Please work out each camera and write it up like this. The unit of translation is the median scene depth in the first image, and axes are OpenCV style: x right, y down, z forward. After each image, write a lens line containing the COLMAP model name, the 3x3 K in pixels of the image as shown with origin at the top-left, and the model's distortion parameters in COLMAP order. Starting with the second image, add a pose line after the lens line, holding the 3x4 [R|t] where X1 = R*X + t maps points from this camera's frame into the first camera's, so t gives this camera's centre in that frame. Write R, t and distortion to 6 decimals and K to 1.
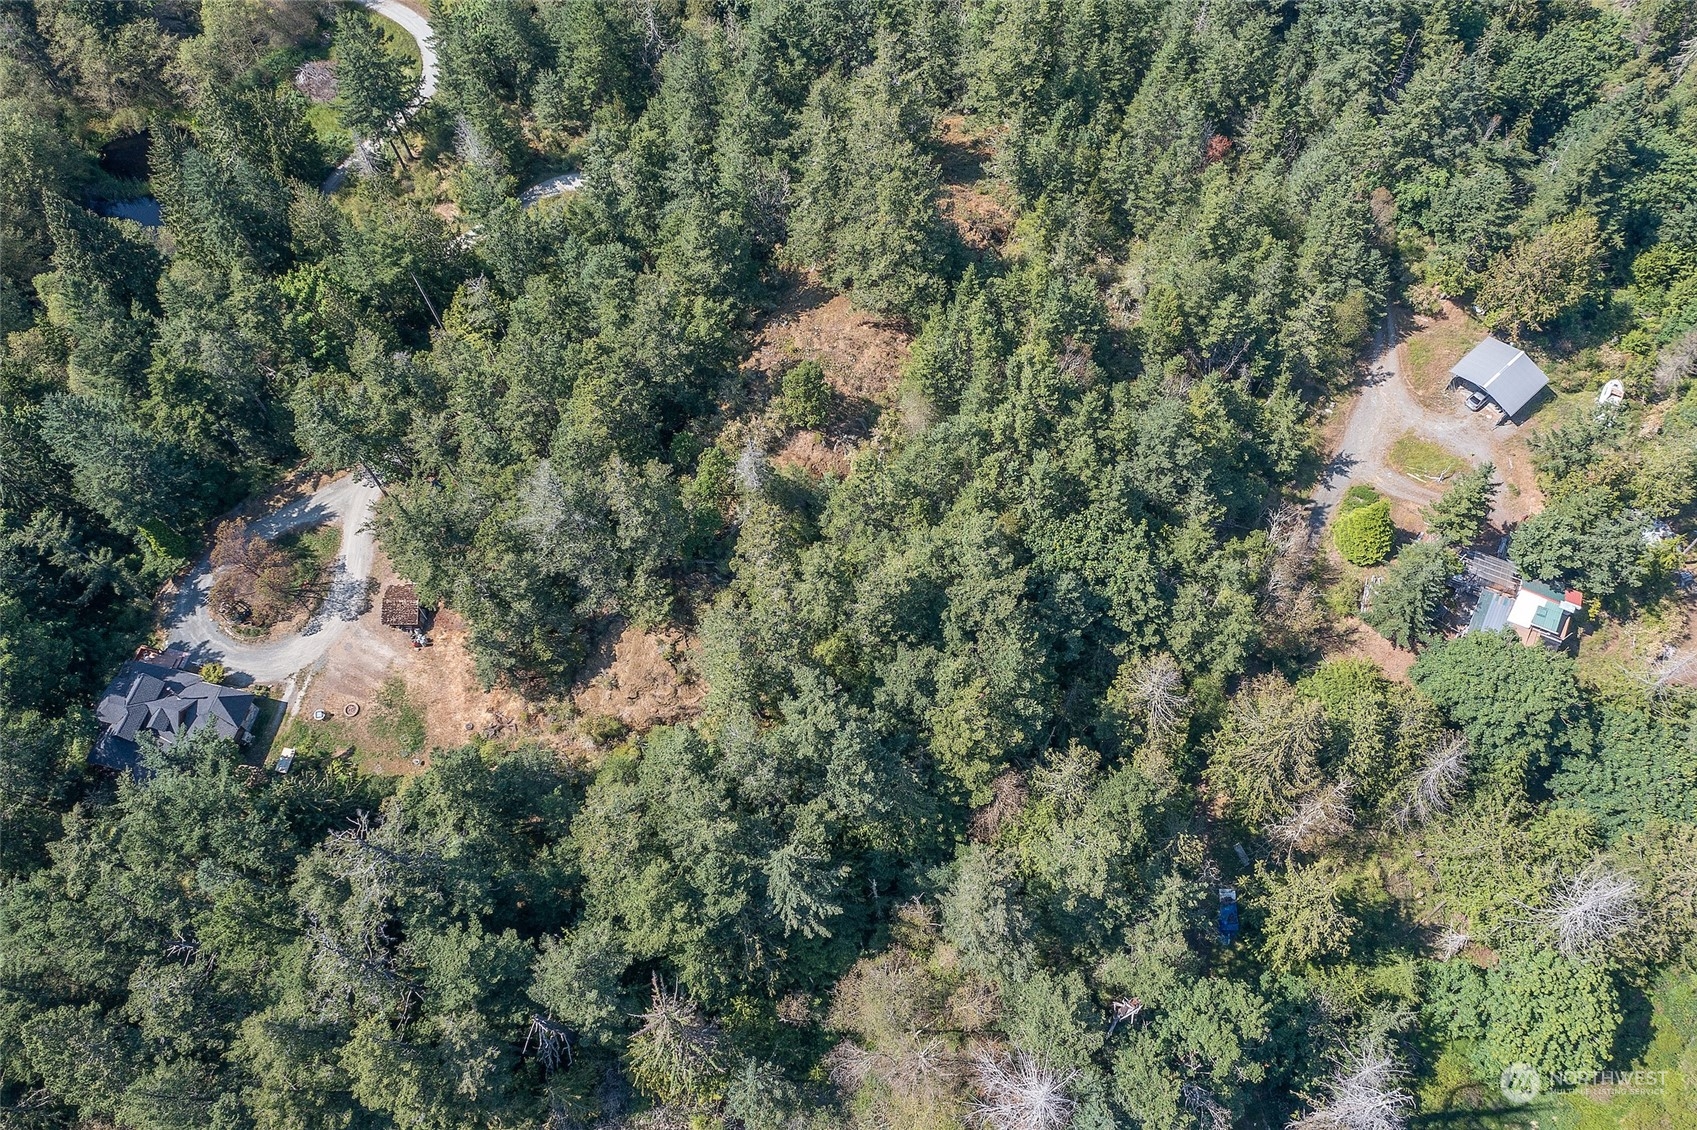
lens RADIAL K [[1373.7, 0, 848.5], [0, 1373.7, 565.0], [0, 0, 1]] dist [-0.005965, 0.003339]
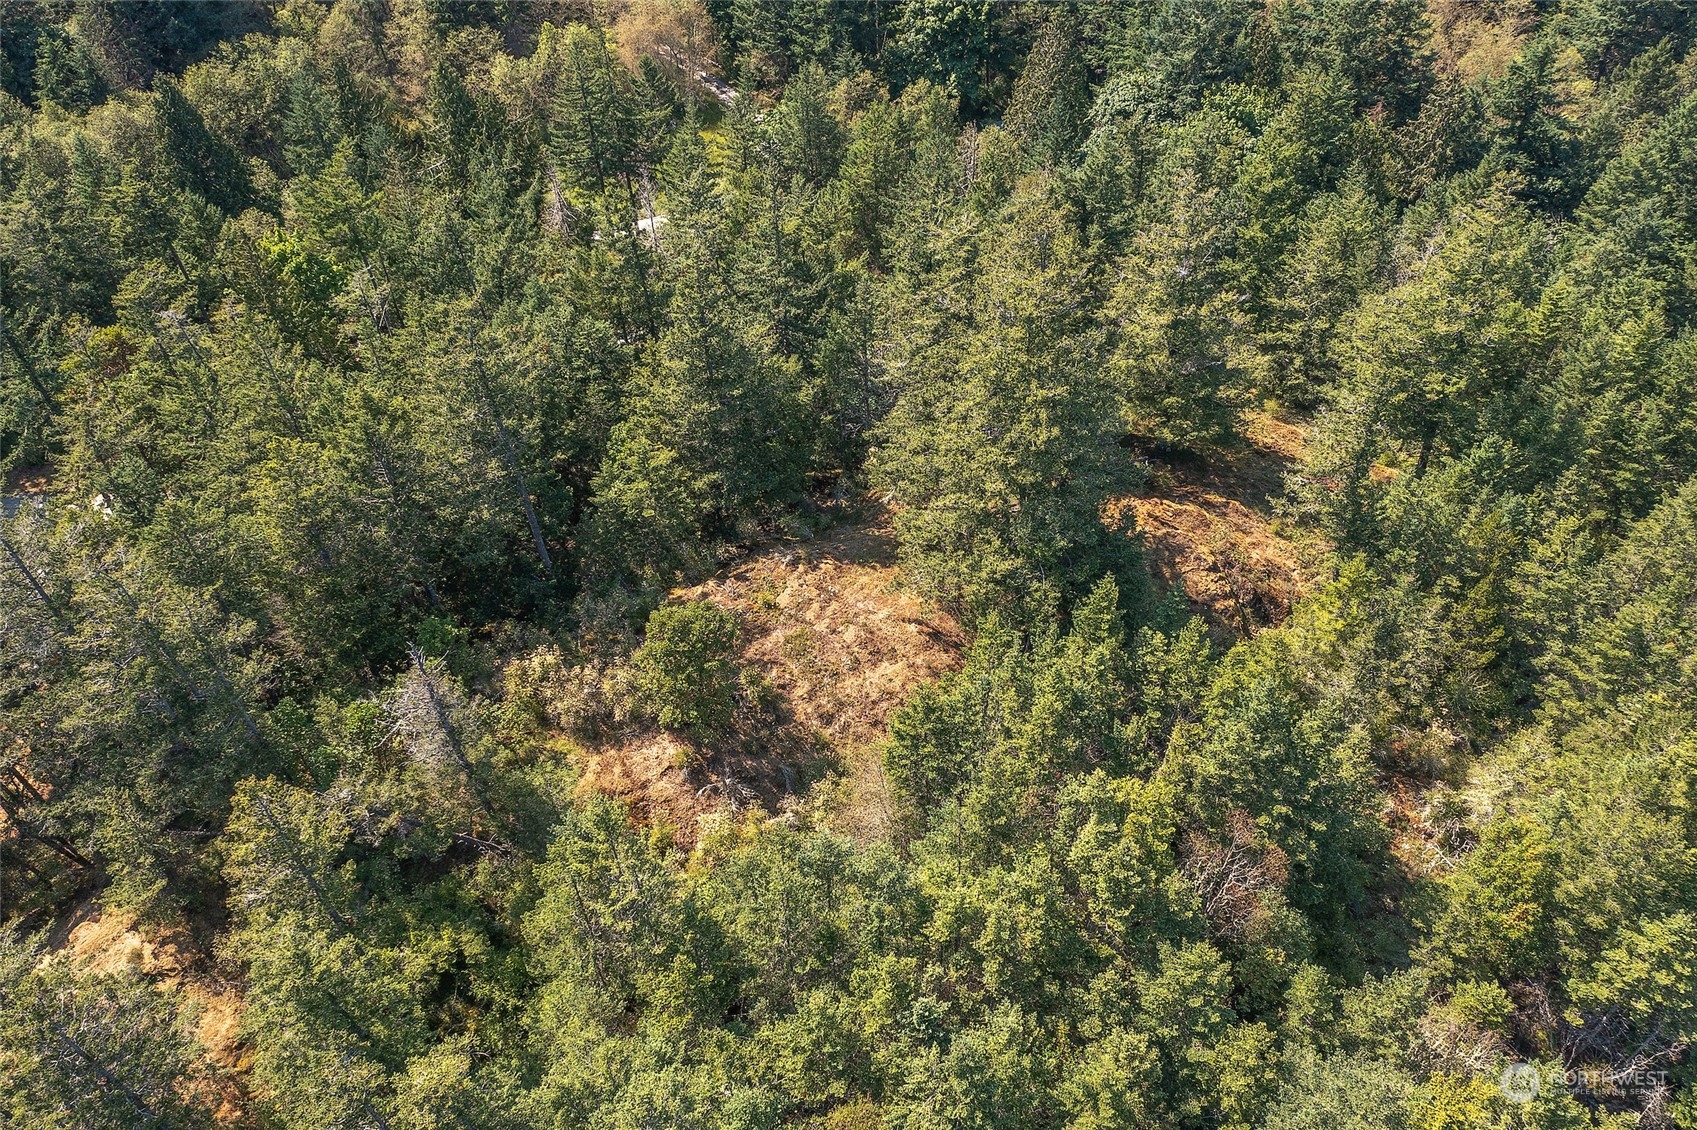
lens RADIAL K [[1373.7, 0, 848.5], [0, 1373.7, 565.0], [0, 0, 1]] dist [-0.005965, 0.003339]
pose [[0.834090, 0.396655, -0.383352, 0.192871], [-0.487925, 0.854698, -0.177260, -0.094041], [0.257339, 0.334898, 0.906433, 0.541503]]
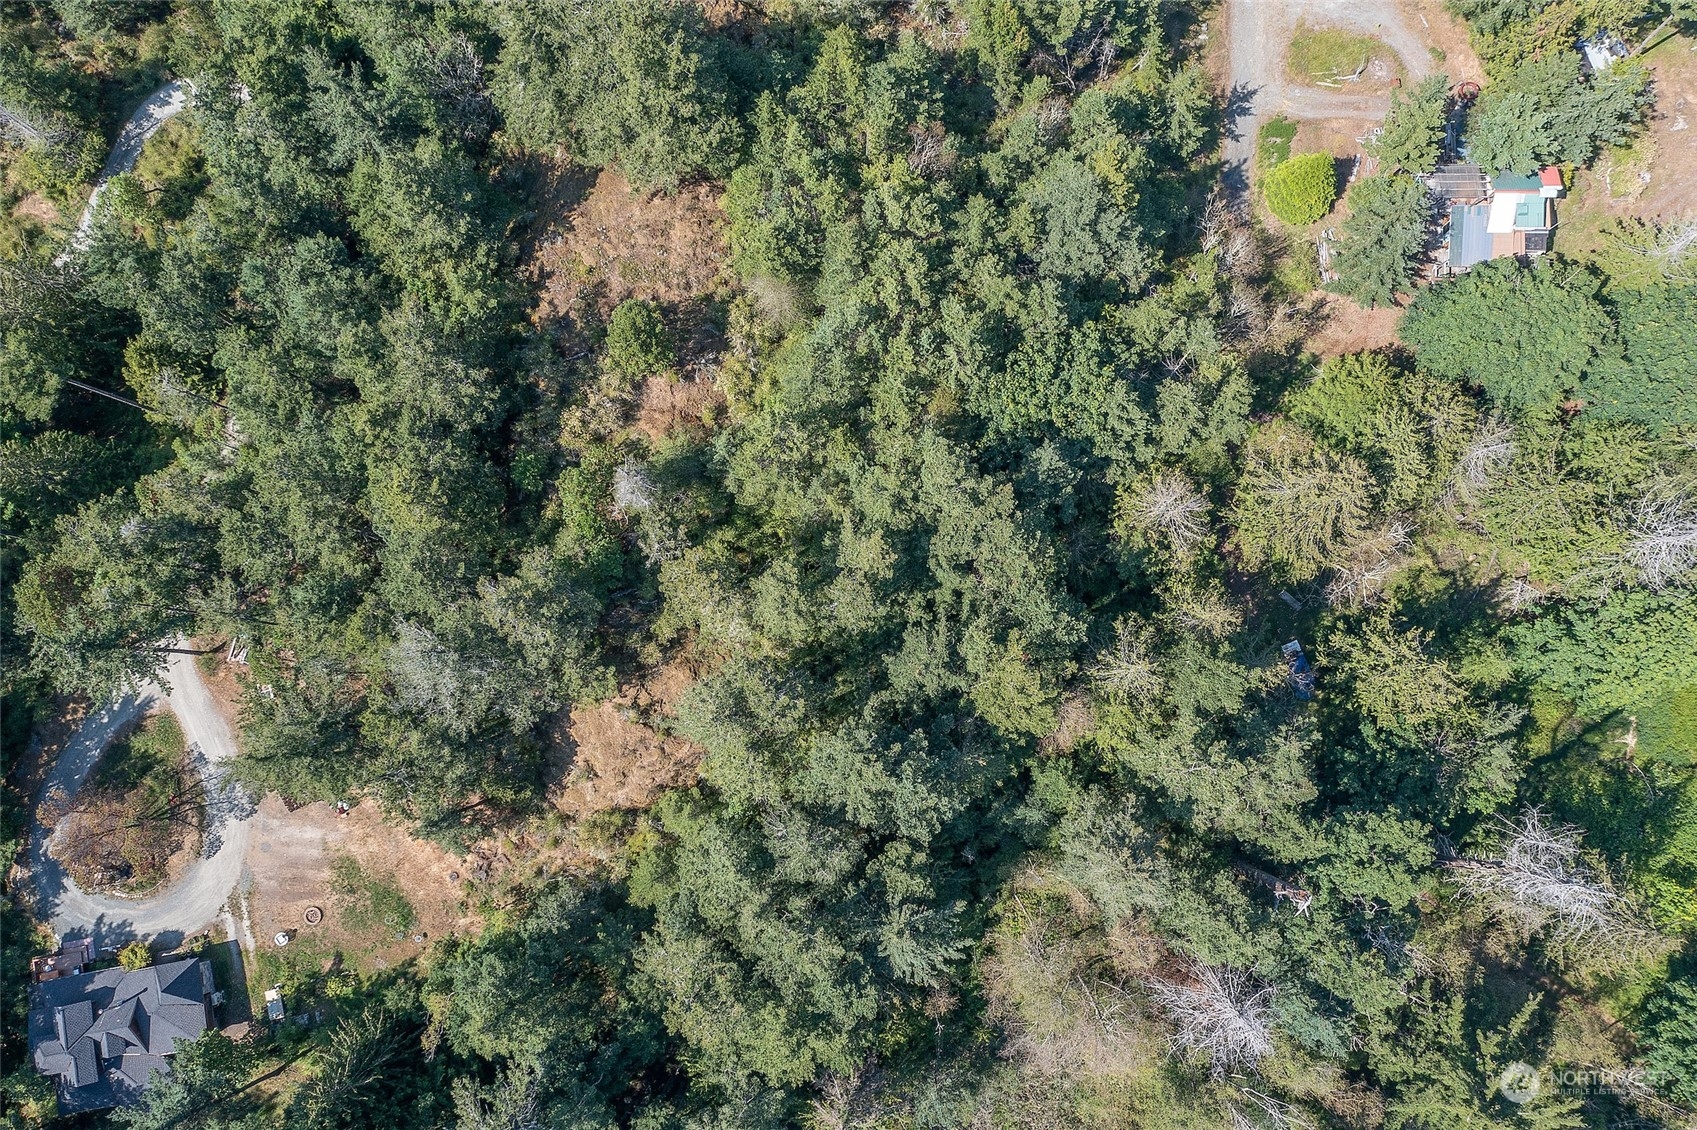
lens RADIAL K [[1373.7, 0, 848.5], [0, 1373.7, 565.0], [0, 0, 1]] dist [-0.005965, 0.003339]
pose [[0.905412, -0.421687, 0.049082, -0.015072], [0.379153, 0.855214, 0.353344, -0.242445], [-0.190976, -0.301312, 0.934205, 0.210183]]
